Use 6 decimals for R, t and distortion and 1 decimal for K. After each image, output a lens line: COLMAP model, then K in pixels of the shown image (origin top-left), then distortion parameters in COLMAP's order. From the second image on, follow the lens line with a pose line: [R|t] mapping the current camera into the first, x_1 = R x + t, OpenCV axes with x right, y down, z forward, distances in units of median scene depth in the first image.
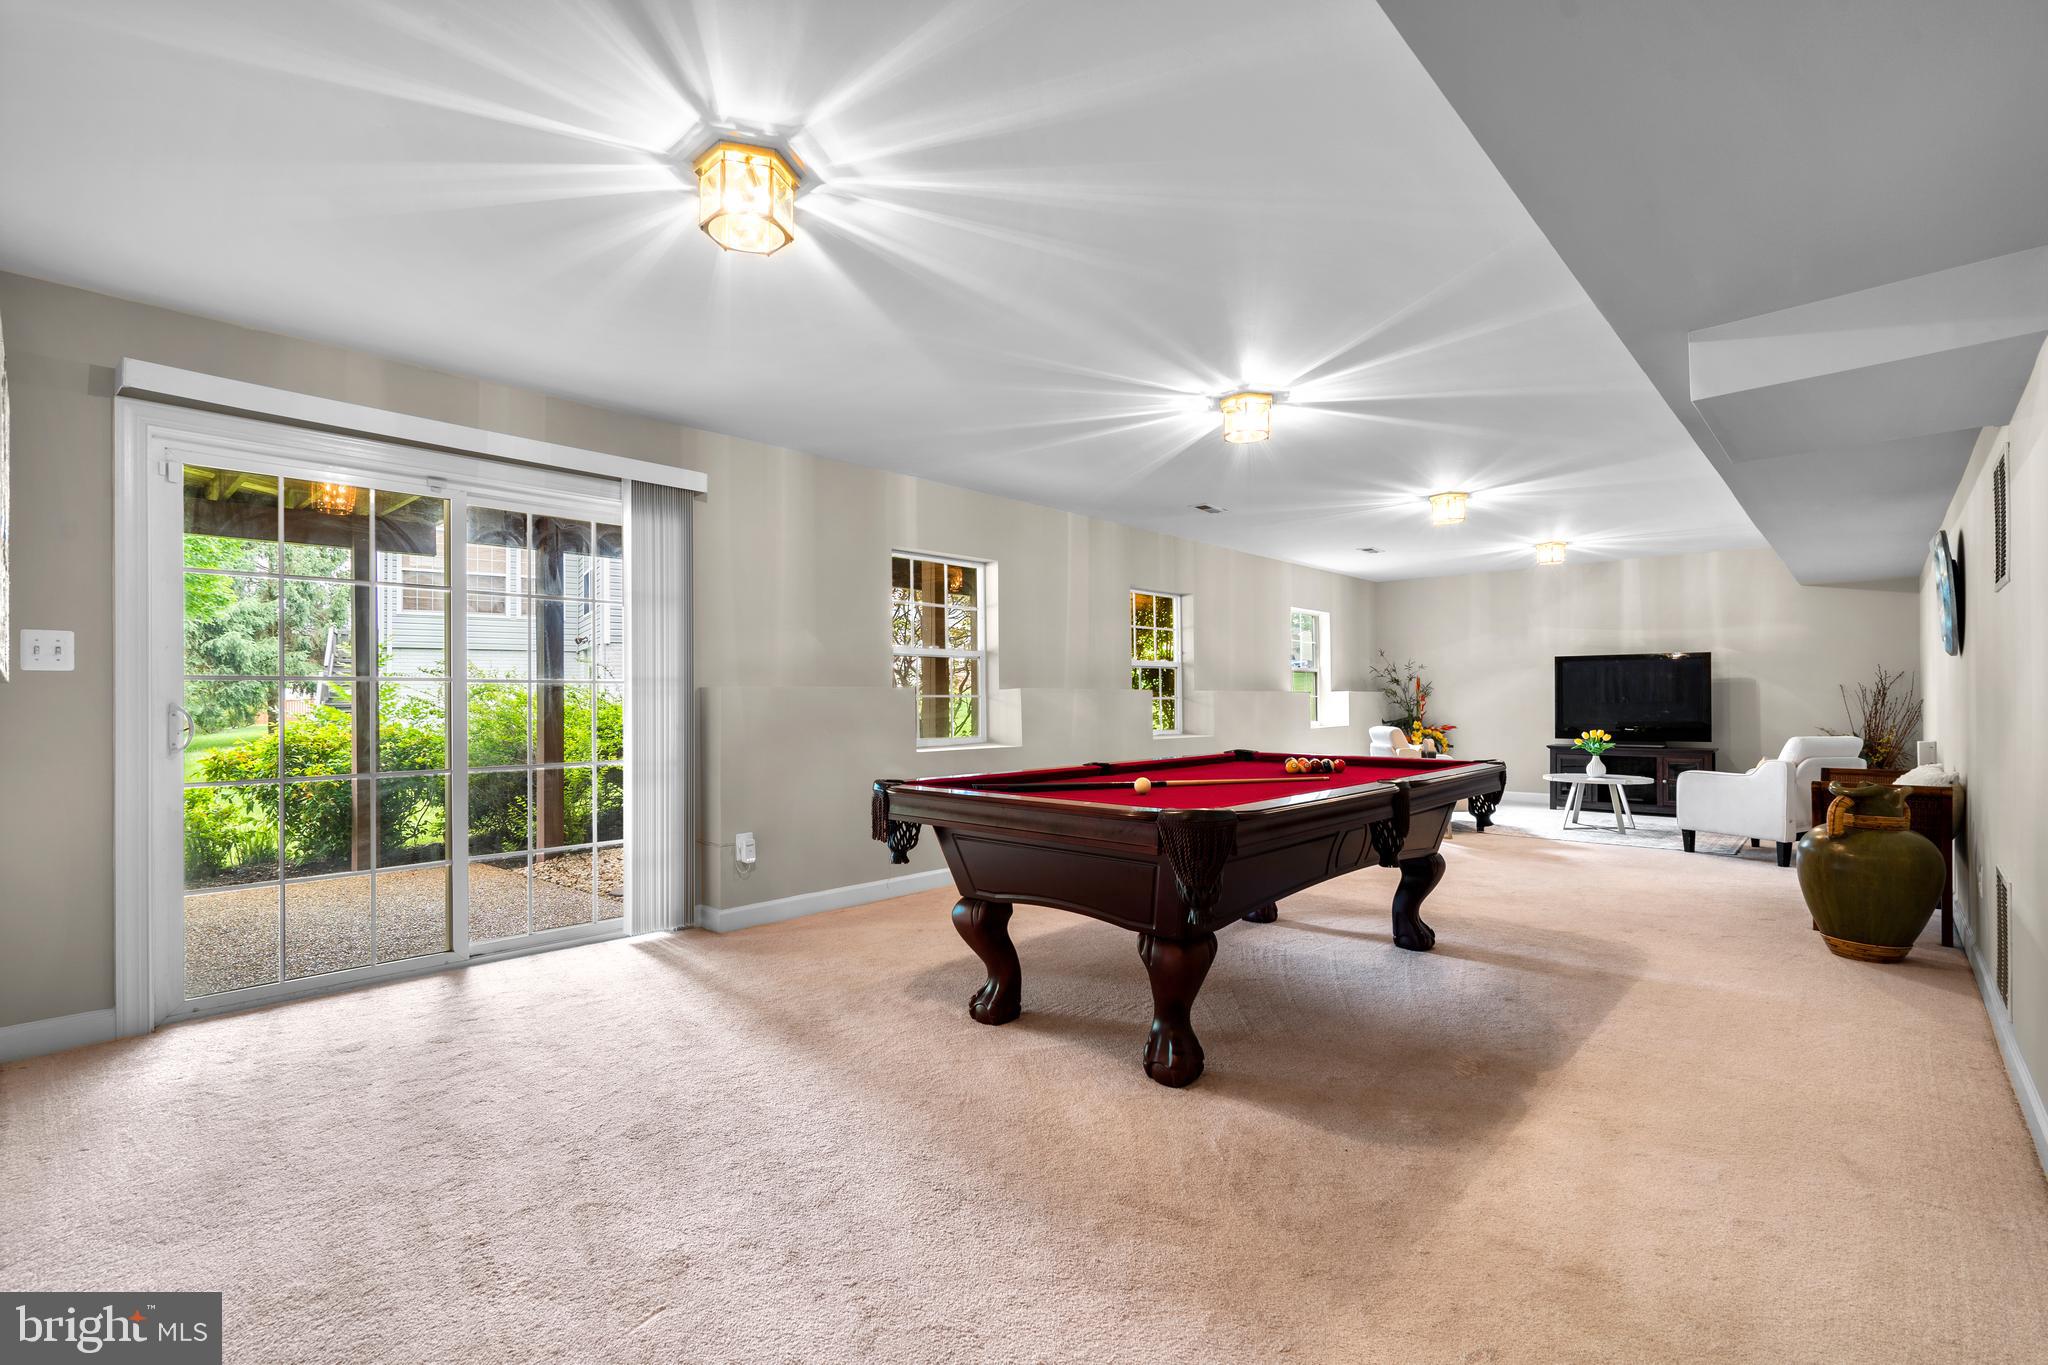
lens RADIAL K [[919.3, 0, 1023.8], [0, 919.3, 698.1], [0, 0, 1]] dist [-0.001420, -0.000184]
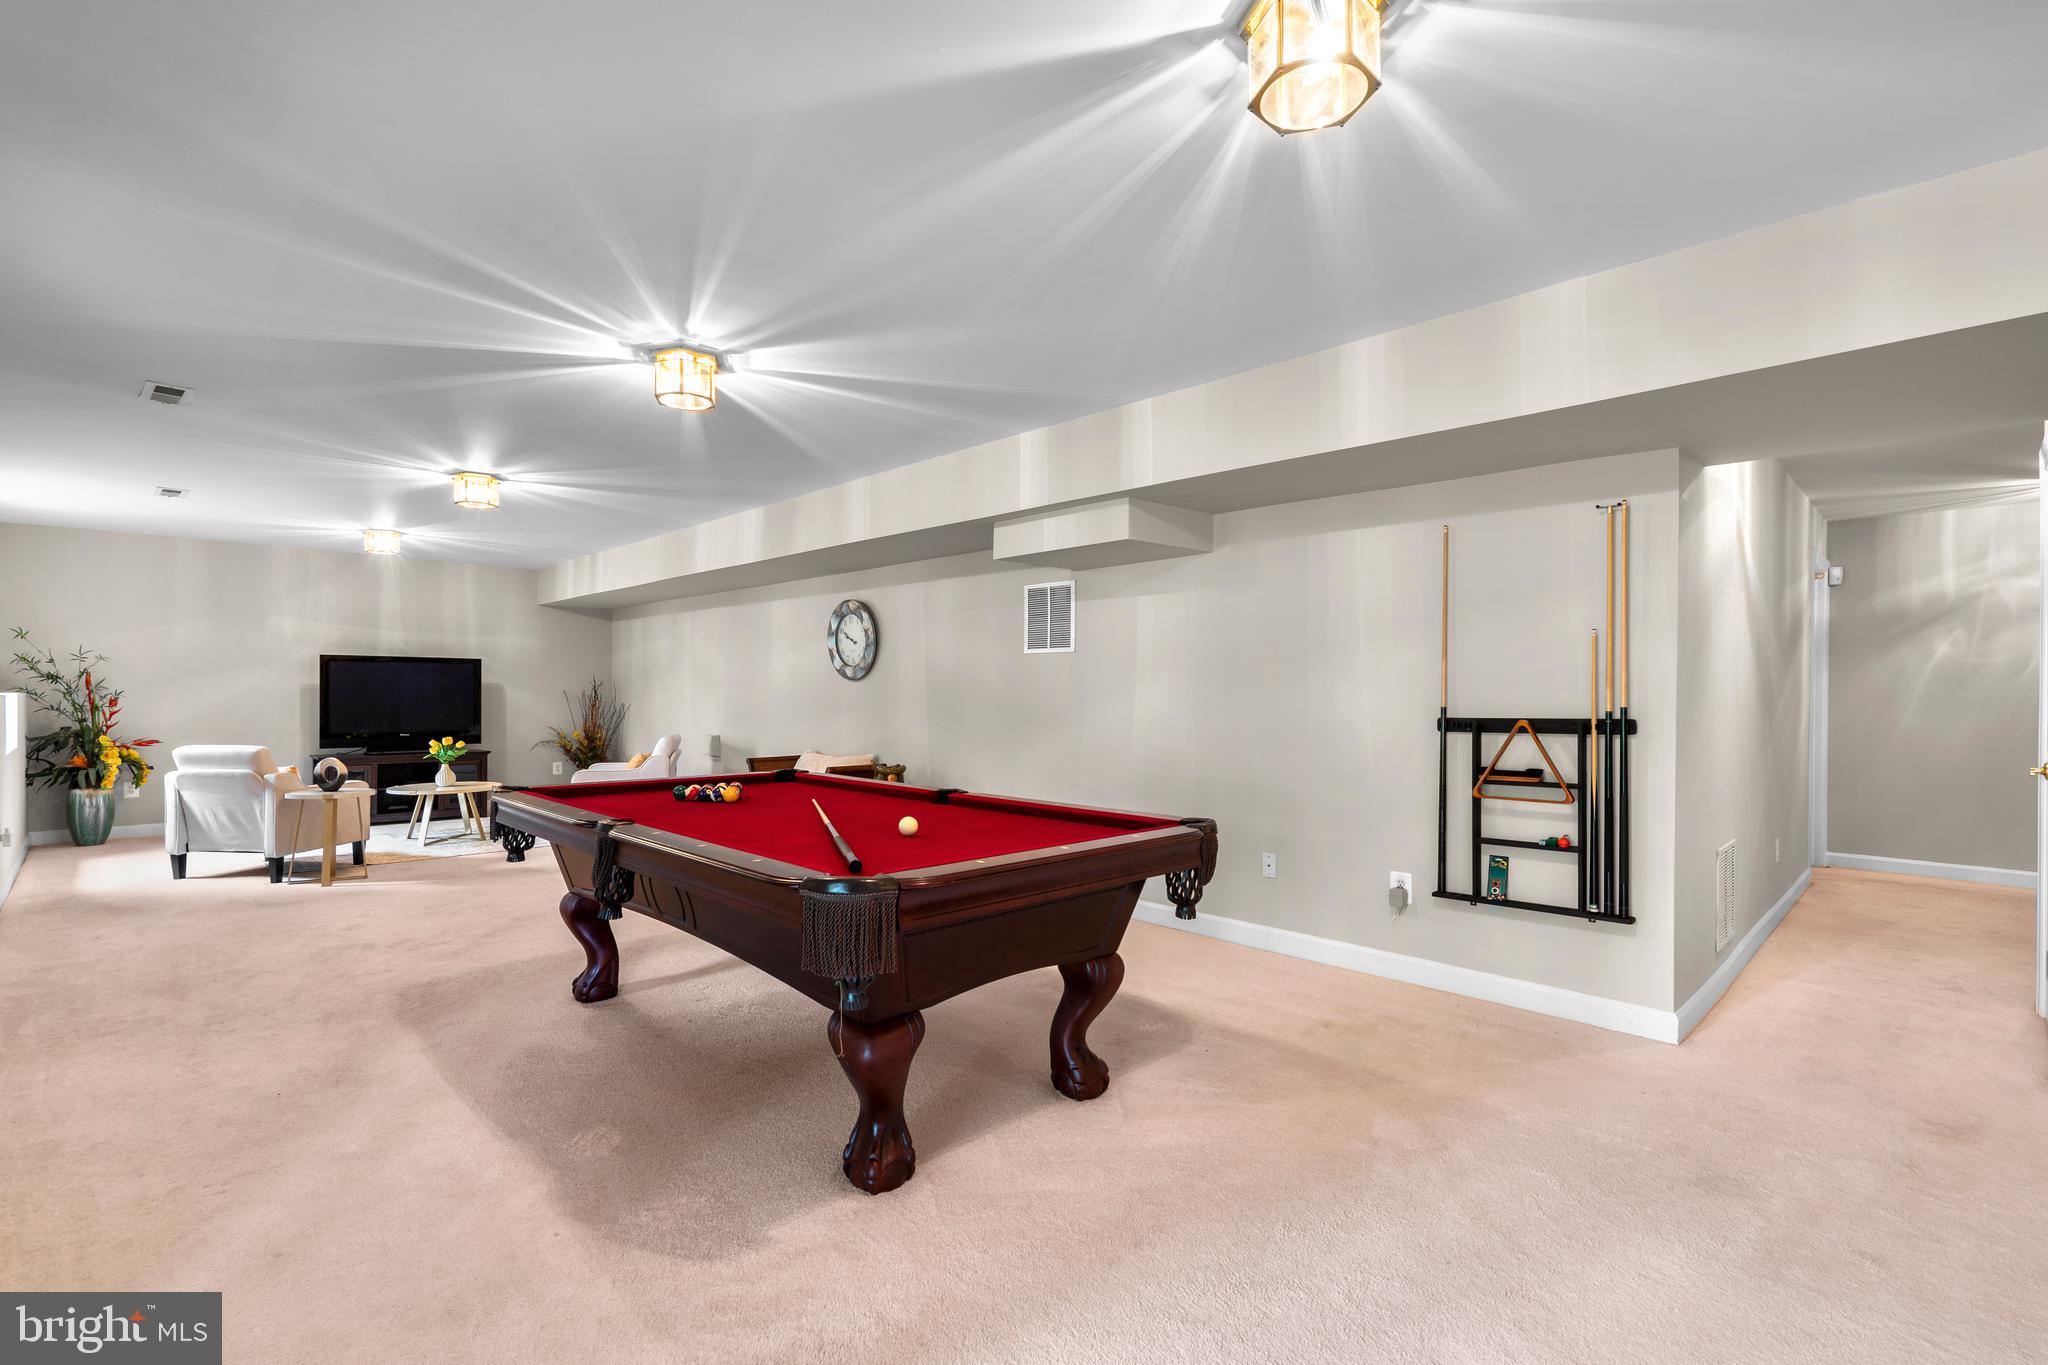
lens RADIAL K [[919.3, 0, 1023.8], [0, 919.3, 698.1], [0, 0, 1]] dist [-0.001420, -0.000184]
pose [[0.055400, -0.003595, 0.998458, -0.303373], [-0.004394, 0.999983, 0.003844, -0.012336], [-0.998455, -0.004601, 0.055384, 0.348105]]
